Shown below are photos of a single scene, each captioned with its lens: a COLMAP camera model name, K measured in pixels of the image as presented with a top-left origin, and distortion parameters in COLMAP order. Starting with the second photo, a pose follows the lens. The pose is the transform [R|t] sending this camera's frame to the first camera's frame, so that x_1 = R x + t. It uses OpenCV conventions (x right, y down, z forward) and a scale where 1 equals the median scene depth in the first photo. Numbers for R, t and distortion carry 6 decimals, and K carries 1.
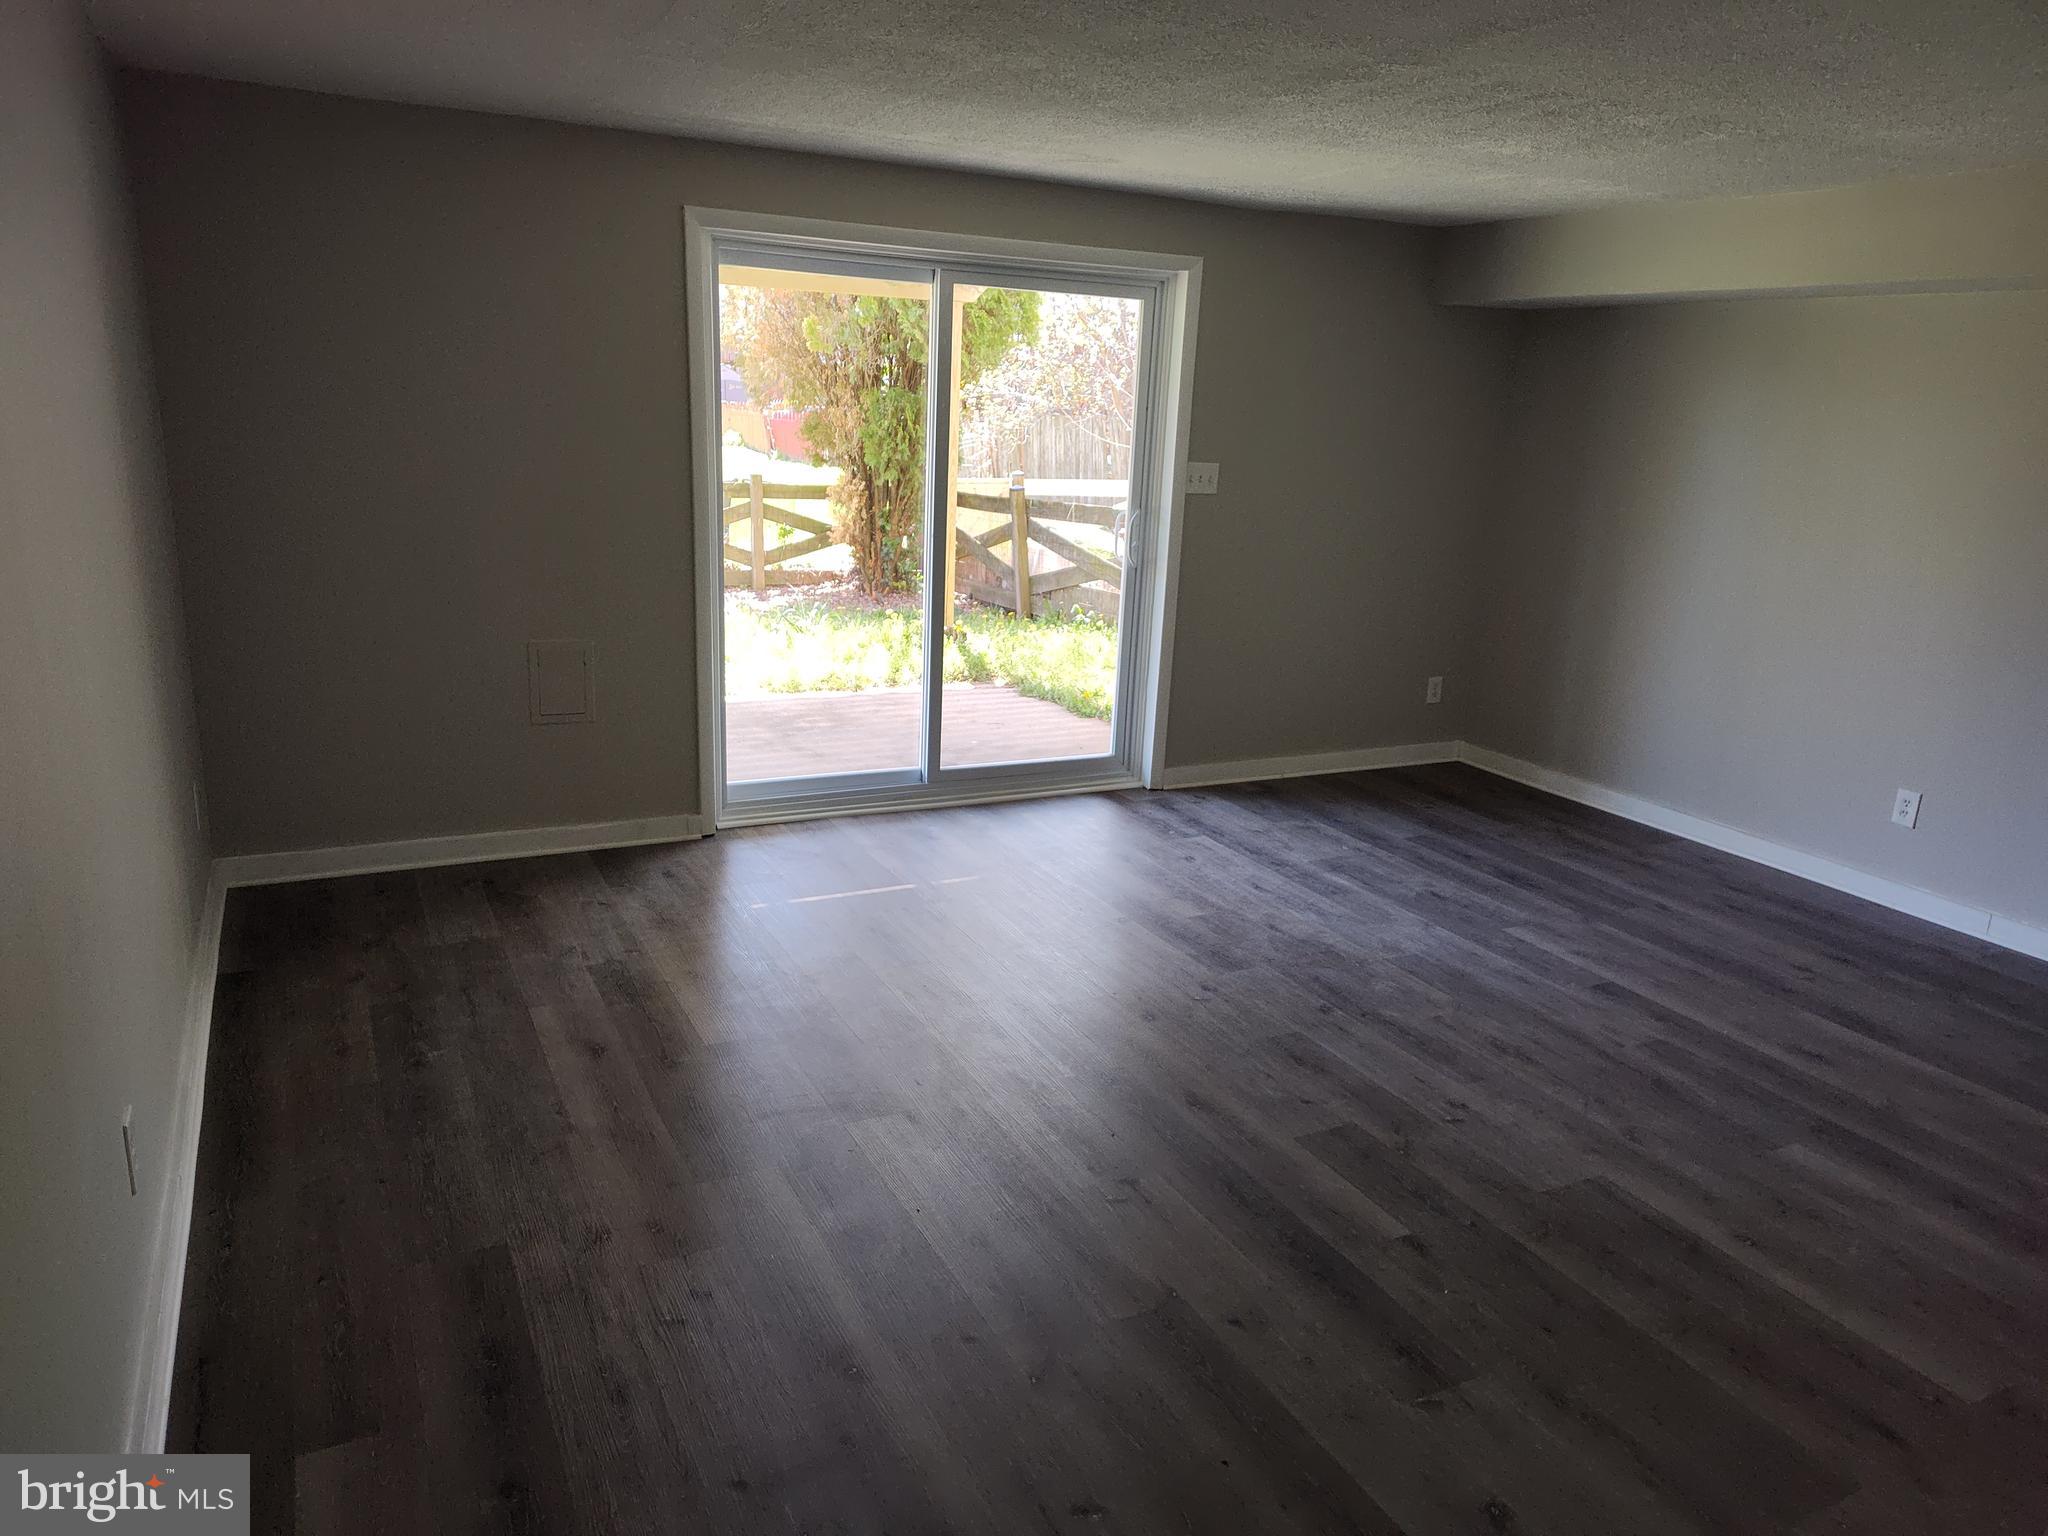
lens RADIAL K [[1389.1, 0, 1023.0], [0, 1389.1, 767.4], [0, 0, 1]] dist [0.026797, -0.019257]
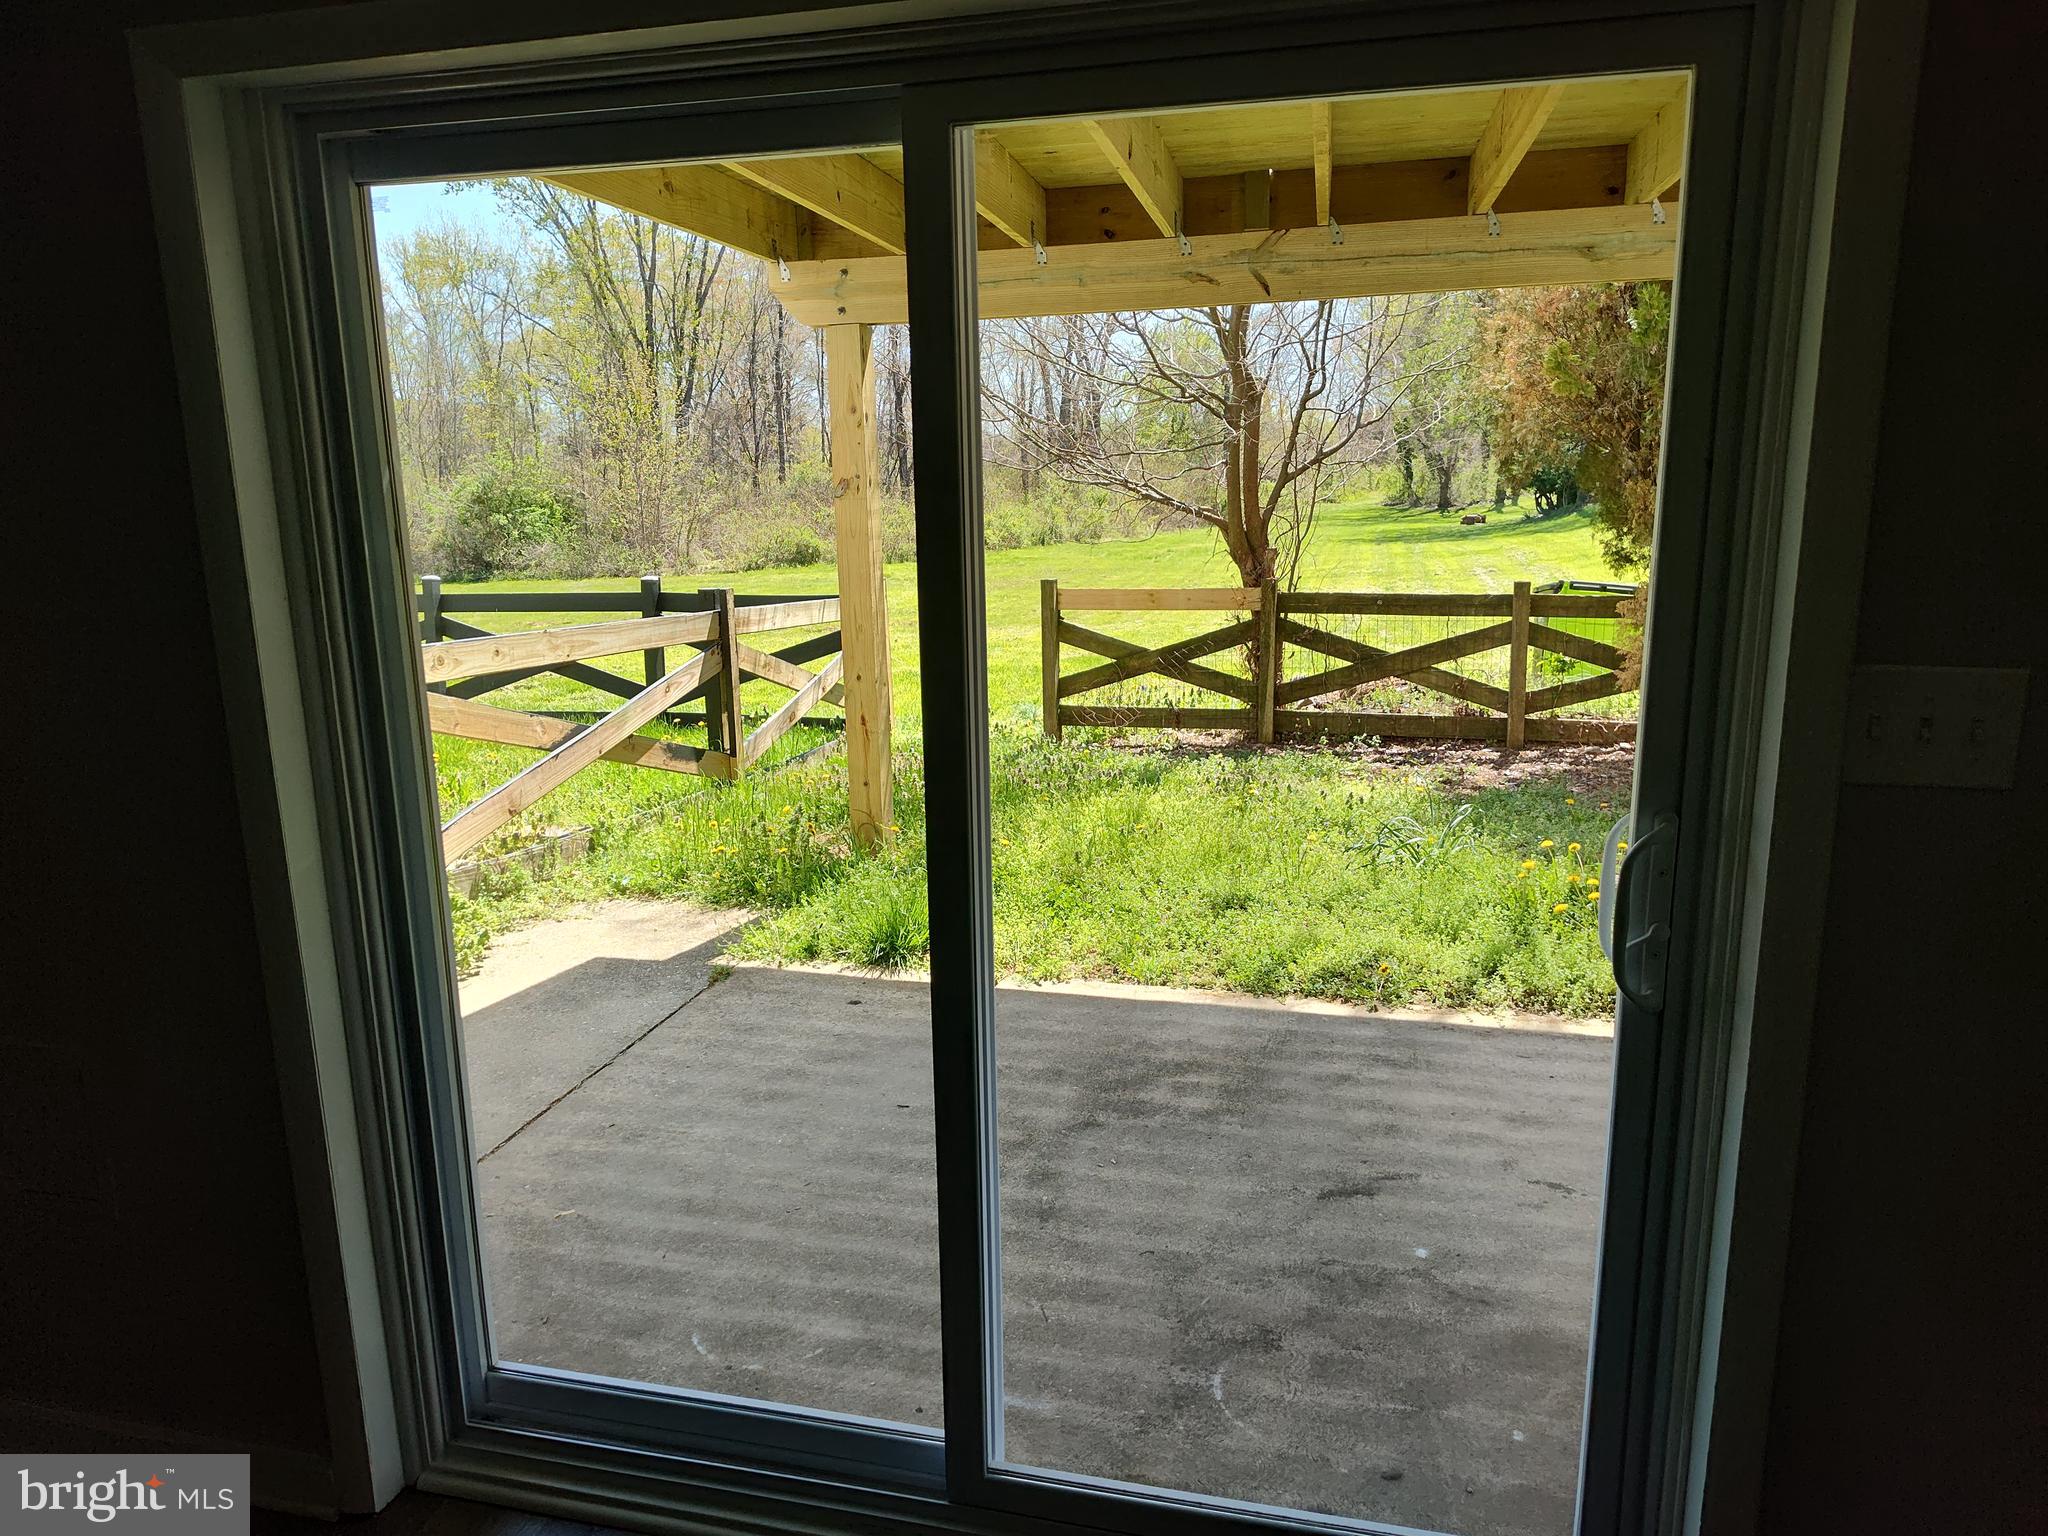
lens RADIAL K [[1389.1, 0, 1024.8], [0, 1389.1, 767.2], [0, 0, 1]] dist [0.026797, -0.019257]
pose [[0.753986, 0.083814, -0.651522, 0.077954], [-0.120044, 0.992705, -0.011217, -0.081924], [0.645829, 0.086669, 0.758547, 0.325482]]
